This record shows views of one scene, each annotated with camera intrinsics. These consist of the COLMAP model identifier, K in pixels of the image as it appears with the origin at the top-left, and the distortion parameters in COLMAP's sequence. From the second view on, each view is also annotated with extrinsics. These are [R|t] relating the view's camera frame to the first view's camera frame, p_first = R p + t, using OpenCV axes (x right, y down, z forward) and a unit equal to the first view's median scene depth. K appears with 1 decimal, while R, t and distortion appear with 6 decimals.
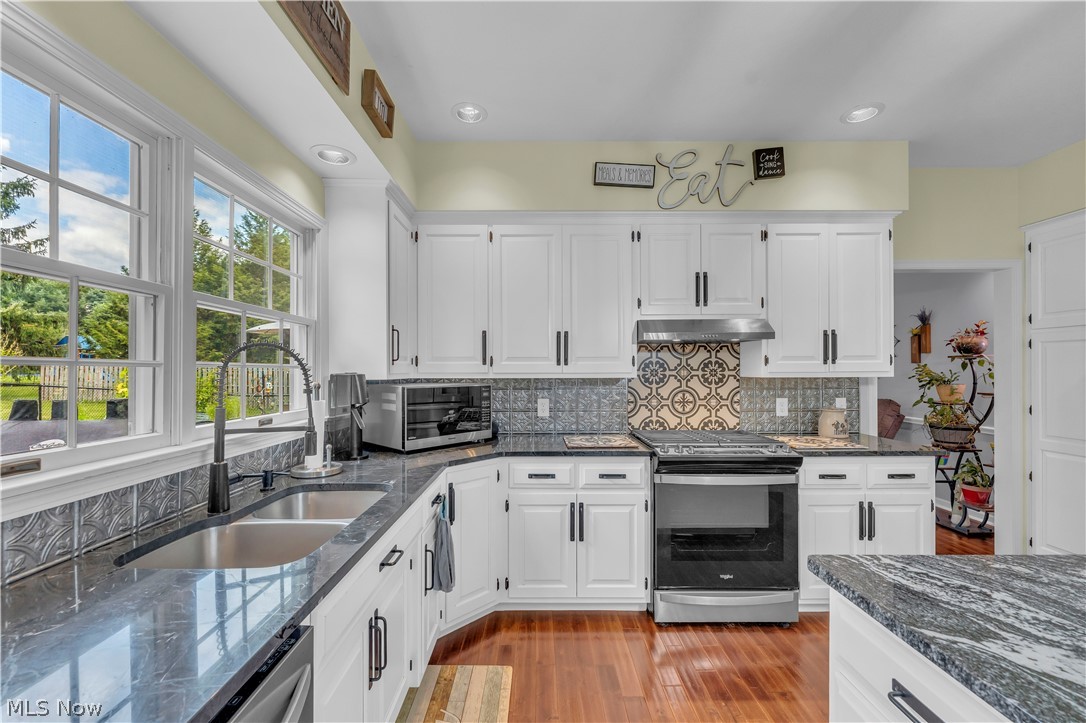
lens RADIAL K [[441.7, 0, 535.5], [0, 441.7, 368.4], [0, 0, 1]] dist [-0.000447, -0.000098]
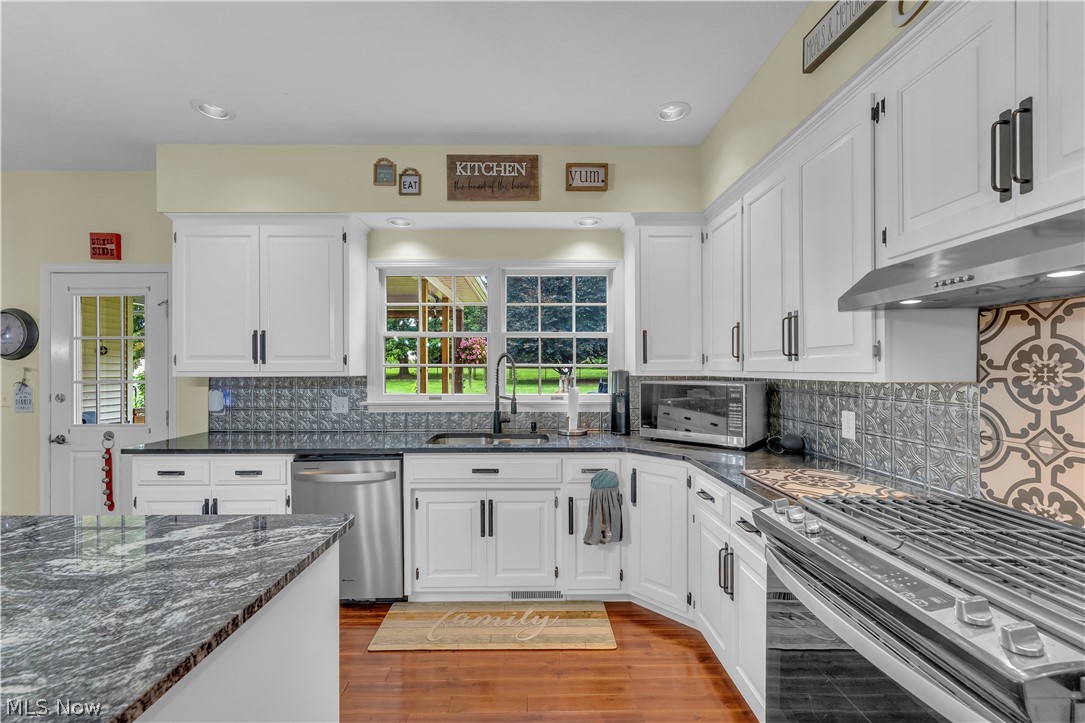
lens RADIAL K [[440.7, 0, 535.9], [0, 440.7, 368.7], [0, 0, 1]] dist [0.000624, -0.000430]
pose [[0.016779, 0.002022, -0.999857, 0.754364], [0.005393, 0.999983, 0.002113, 0.001610], [0.999845, -0.005428, 0.016768, 0.599620]]
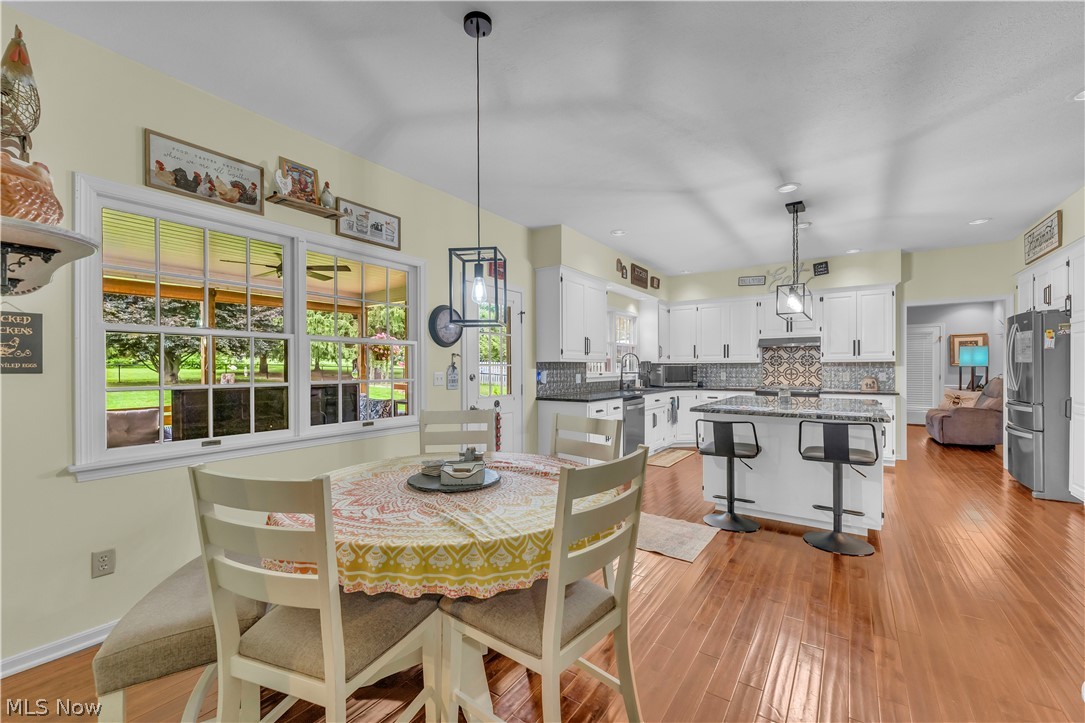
lens RADIAL K [[440.7, 0, 535.9], [0, 440.7, 368.7], [0, 0, 1]] dist [0.000624, -0.000430]
pose [[0.818201, 0.001620, -0.574930, 0.631586], [0.003424, 0.999965, 0.007689, 0.033083], [0.574922, -0.008260, 0.818167, -1.725406]]
